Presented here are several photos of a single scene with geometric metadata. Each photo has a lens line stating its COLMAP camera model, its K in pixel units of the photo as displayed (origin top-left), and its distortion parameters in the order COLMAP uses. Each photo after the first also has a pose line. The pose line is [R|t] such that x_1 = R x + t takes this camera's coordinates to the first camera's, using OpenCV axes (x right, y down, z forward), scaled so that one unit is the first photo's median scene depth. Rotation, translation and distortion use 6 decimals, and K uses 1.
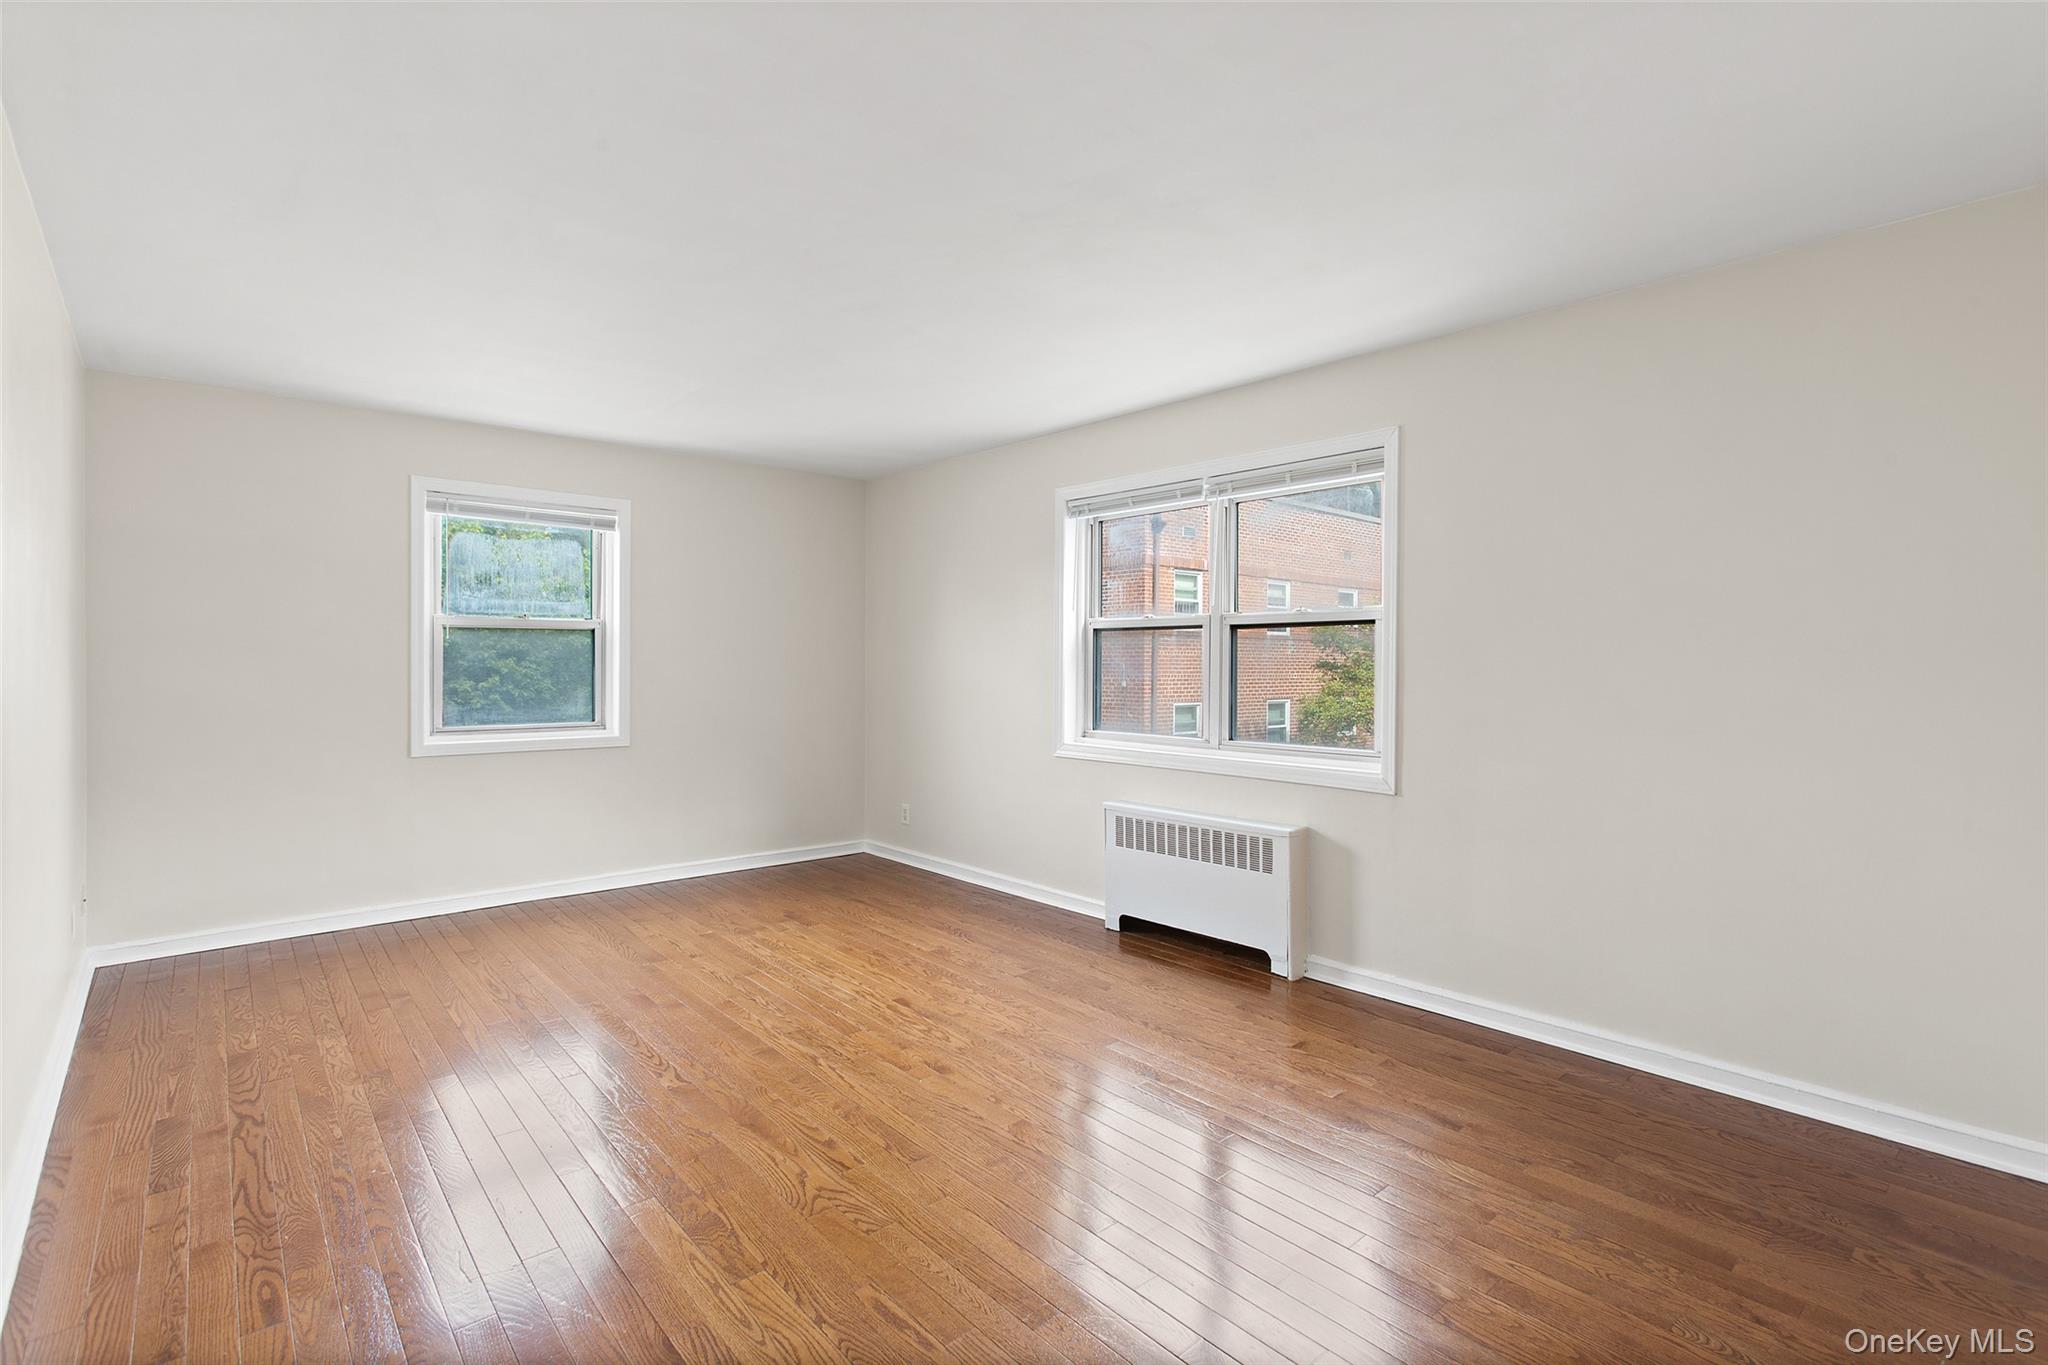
lens RADIAL K [[925.3, 0, 1036.0], [0, 925.3, 678.8], [0, 0, 1]] dist [-0.000903, 0.001294]
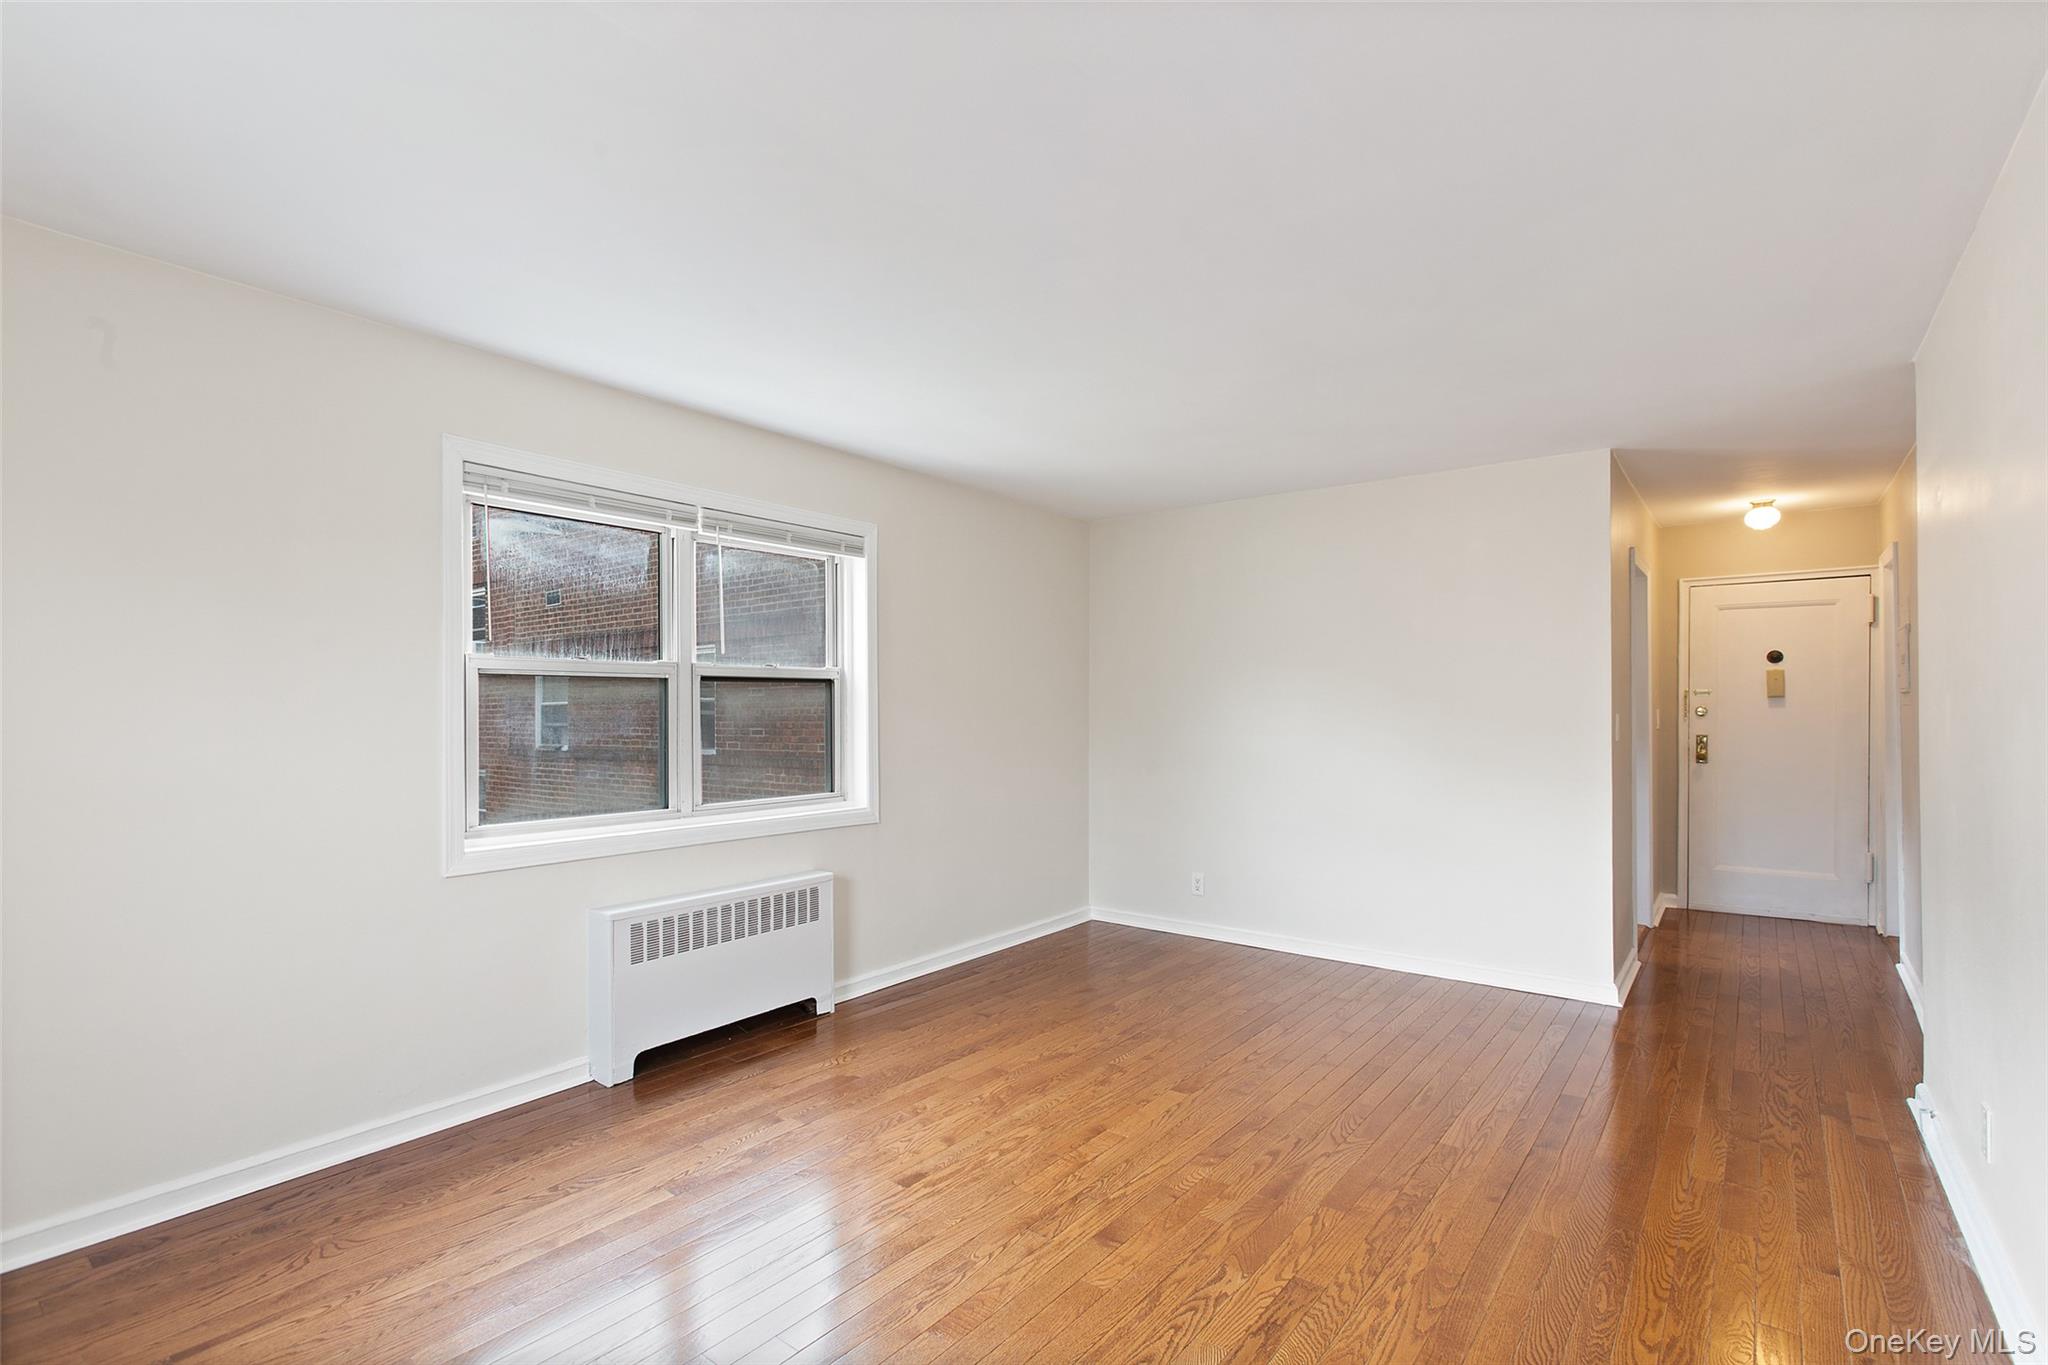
lens RADIAL K [[945.5, 0, 999.9], [0, 945.5, 709.7], [0, 0, 1]] dist [-0.033533, 0.024342]
pose [[-0.148824, -0.000887, 0.988863, -0.815766], [0.024303, 0.999694, 0.004554, -0.024937], [-0.988565, 0.024710, -0.148757, 0.940438]]
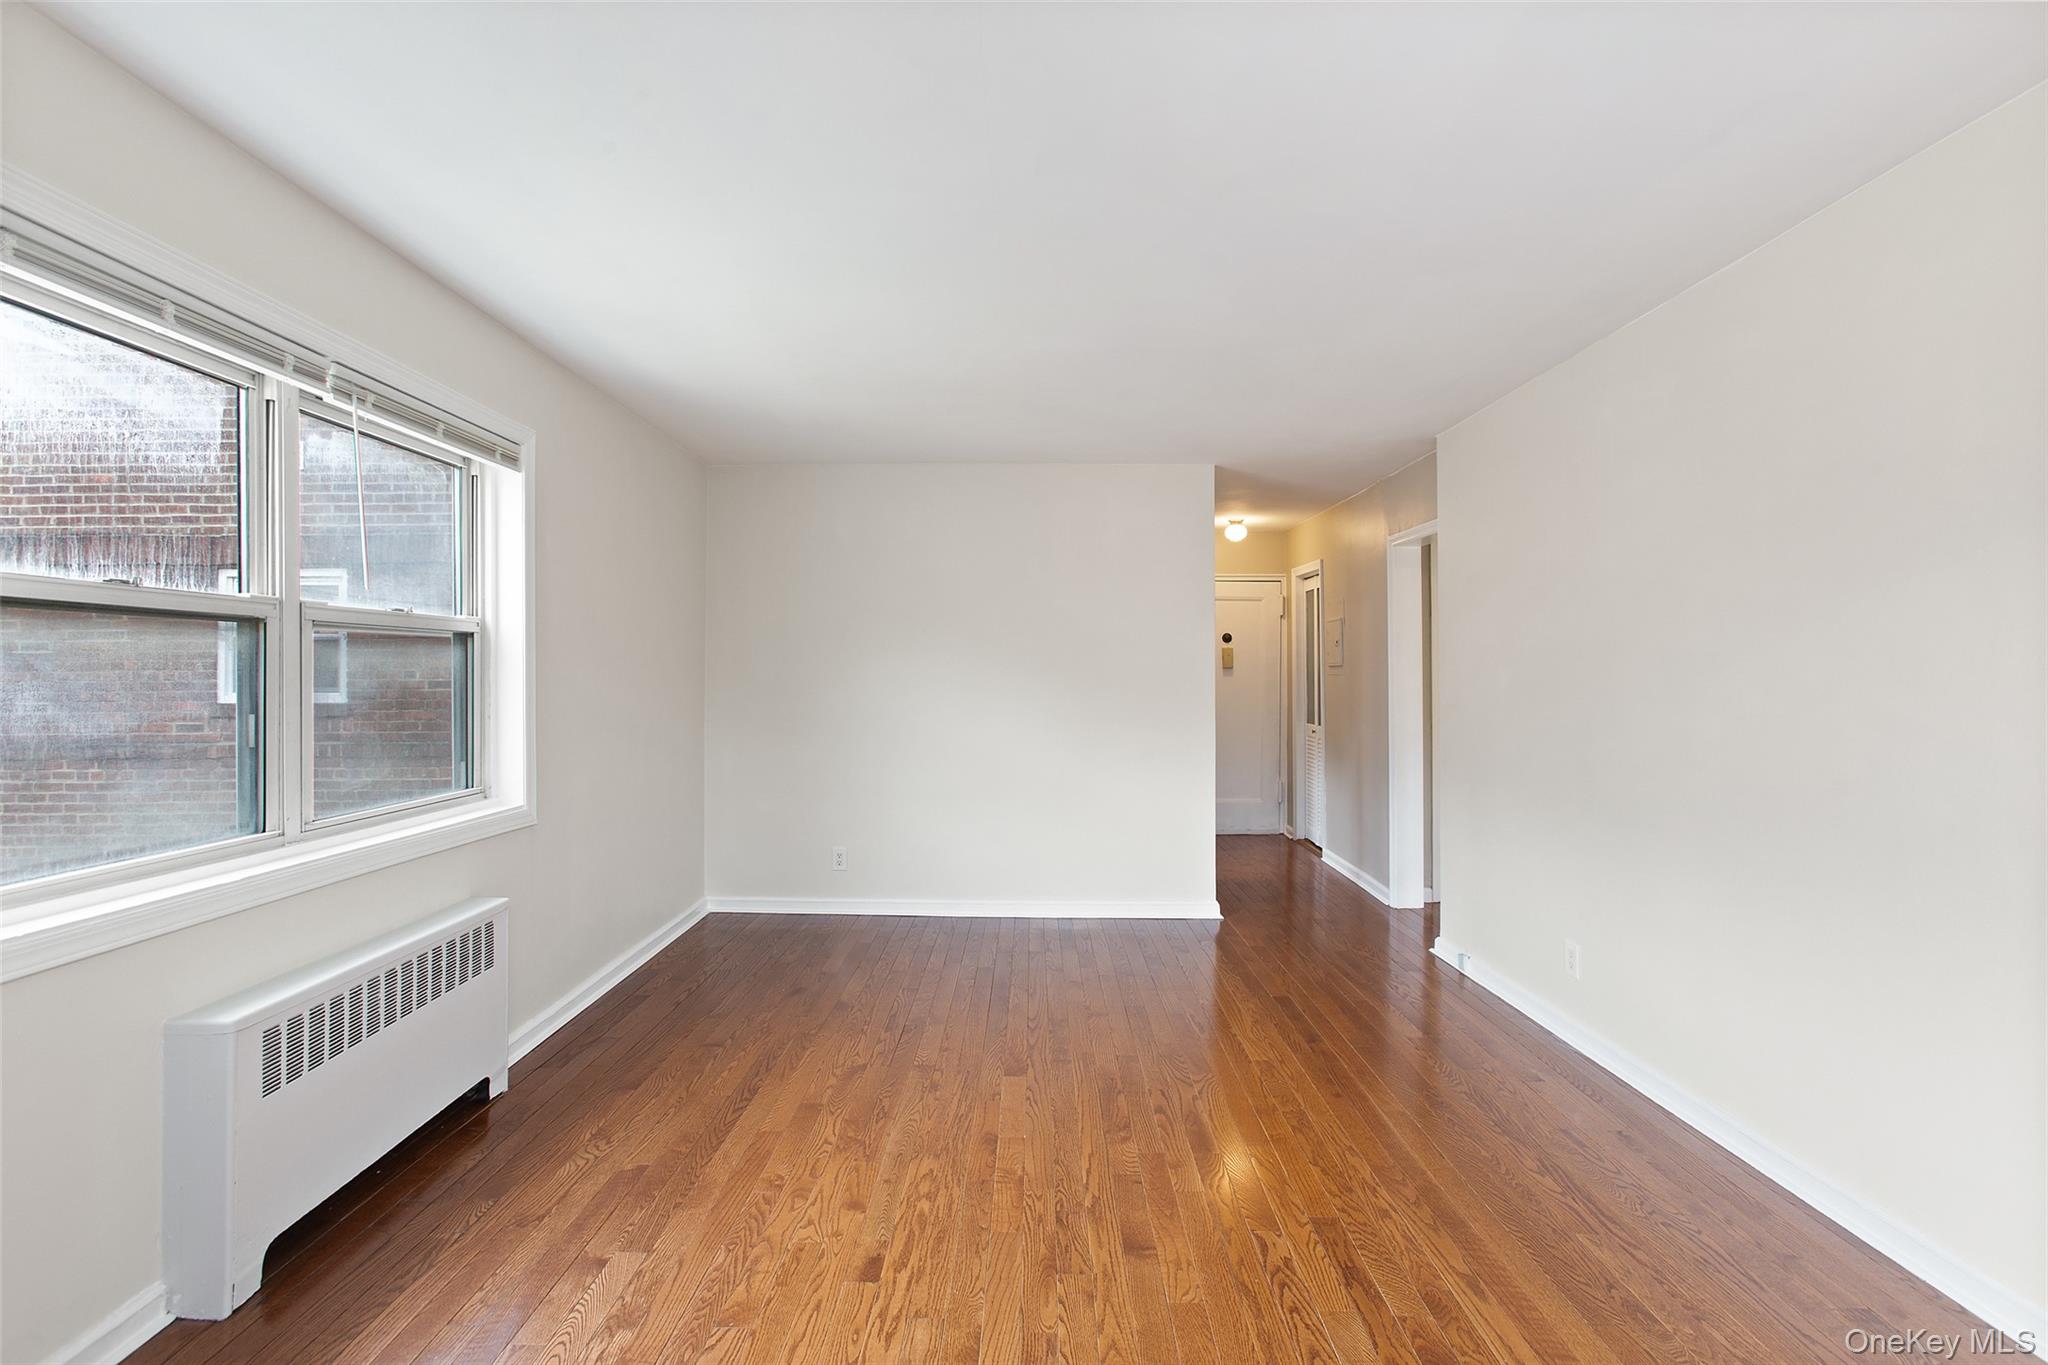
lens RADIAL K [[932.8, 0, 997.9], [0, 932.8, 672.2], [0, 0, 1]] dist [-0.024142, 0.020813]
pose [[-0.717068, 0.000846, 0.697002, -0.555201], [0.013181, 0.999837, 0.012347, -0.030717], [-0.696878, 0.018041, -0.716962, 1.236146]]
